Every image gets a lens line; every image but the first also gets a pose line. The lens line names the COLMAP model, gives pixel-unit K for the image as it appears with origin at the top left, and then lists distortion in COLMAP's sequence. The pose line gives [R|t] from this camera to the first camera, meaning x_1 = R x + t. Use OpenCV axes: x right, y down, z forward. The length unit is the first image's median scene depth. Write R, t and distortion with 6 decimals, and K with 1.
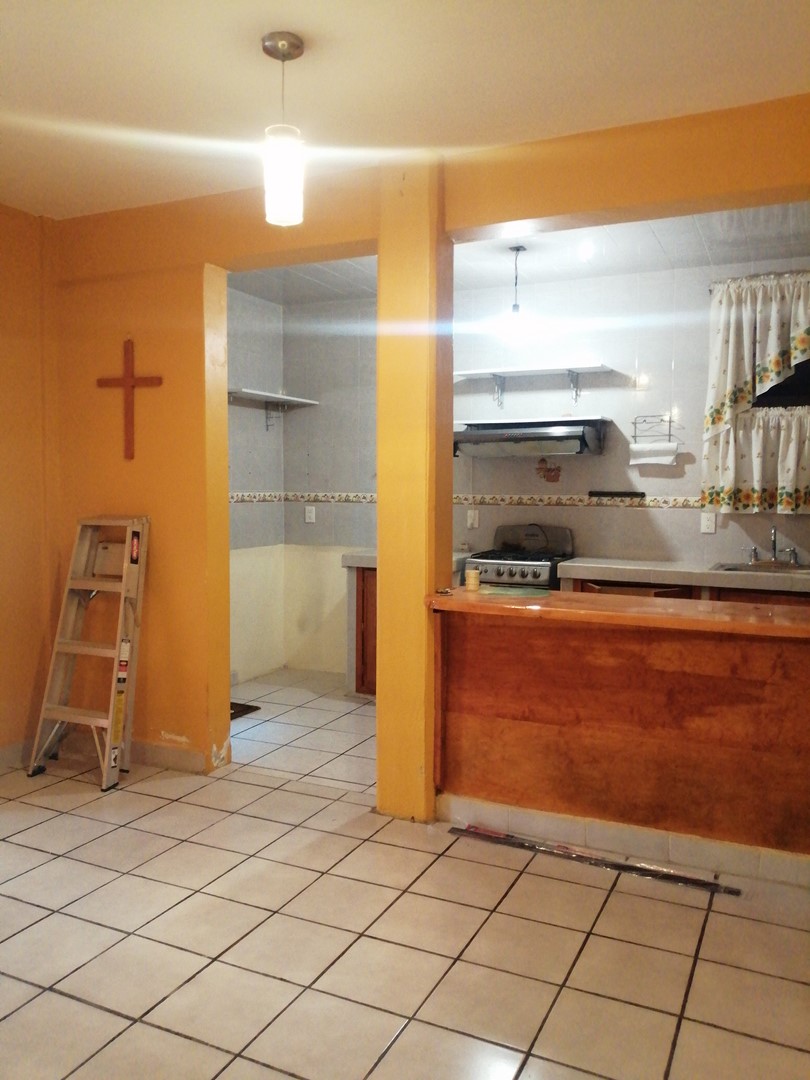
lens RADIAL K [[859.8, 0, 405.3], [0, 859.8, 535.8], [0, 0, 1]] dist [0.067587, -0.116981]
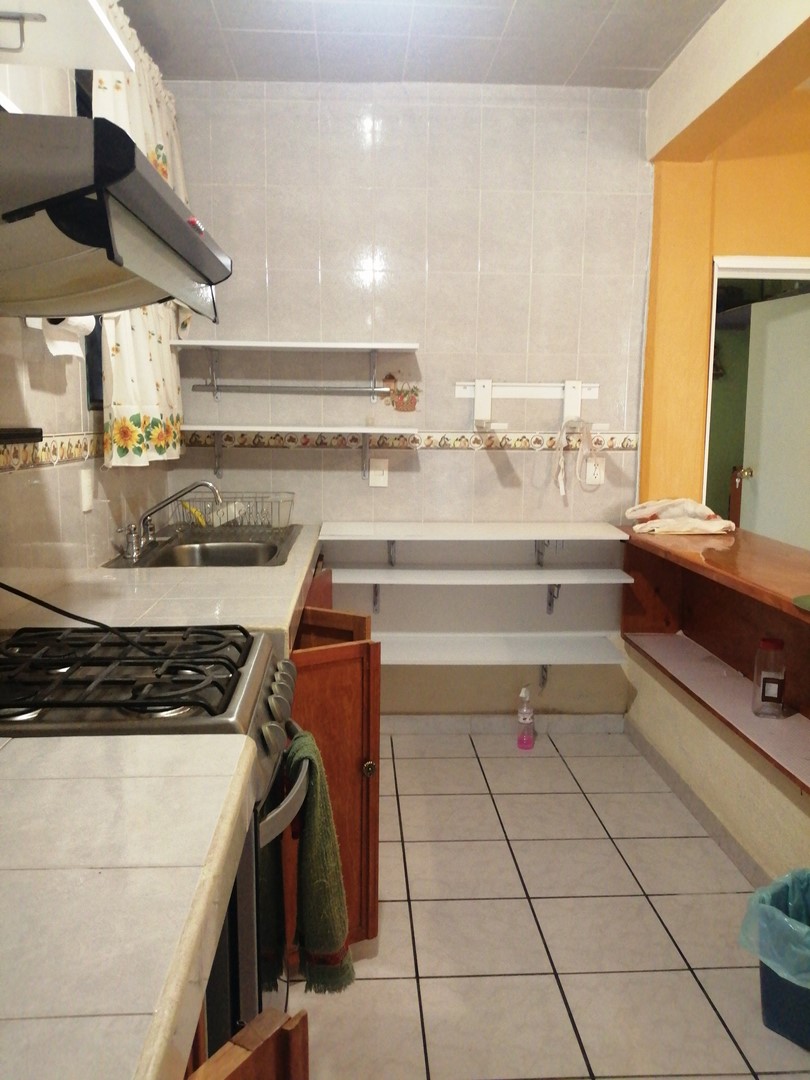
lens RADIAL K [[859.8, 0, 405.3], [0, 859.8, 535.8], [0, 0, 1]] dist [0.067587, -0.116981]
pose [[-0.484042, -0.126204, 0.865896, -0.184438], [0.041675, 0.985097, 0.166873, -0.063573], [-0.874052, 0.116860, -0.471569, 1.087985]]
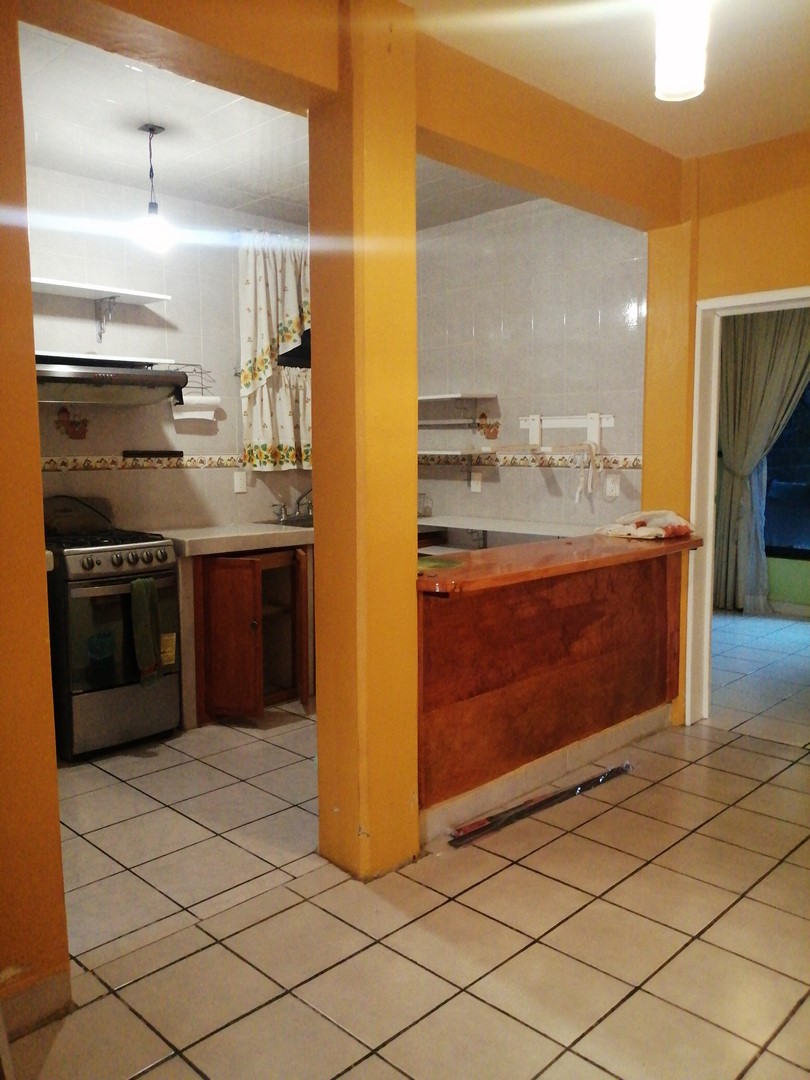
lens RADIAL K [[859.8, 0, 405.3], [0, 859.8, 535.8], [0, 0, 1]] dist [0.067587, -0.116981]
pose [[0.326557, -0.106114, 0.939202, -0.524092], [0.060872, 0.993976, 0.091138, -0.033259], [-0.943215, 0.027409, 0.331049, 0.532126]]
